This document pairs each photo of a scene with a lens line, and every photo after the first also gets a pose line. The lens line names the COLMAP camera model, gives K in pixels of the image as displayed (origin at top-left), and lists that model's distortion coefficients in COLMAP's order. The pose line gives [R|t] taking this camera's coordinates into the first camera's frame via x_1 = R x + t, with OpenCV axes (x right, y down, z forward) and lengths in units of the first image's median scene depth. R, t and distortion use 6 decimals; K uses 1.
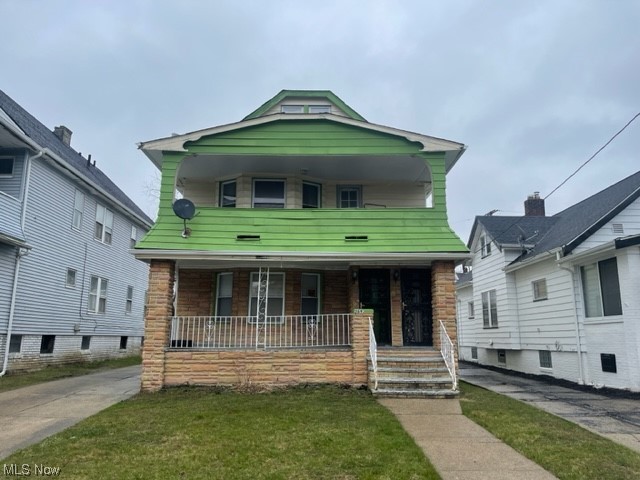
lens RADIAL K [[489.4, 0, 320.2], [0, 489.4, 241.5], [0, 0, 1]] dist [0.042650, -0.017229]
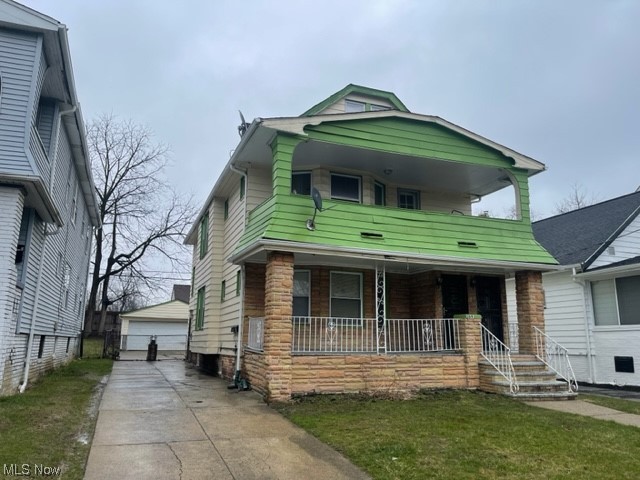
lens RADIAL K [[489.4, 0, 319.2], [0, 489.4, 238.6], [0, 0, 1]] dist [0.042650, -0.017229]
pose [[0.939672, 0.075734, 0.333588, -0.546072], [-0.072377, 0.997124, -0.022497, 0.026253], [-0.334333, -0.003004, 0.942450, 0.138163]]
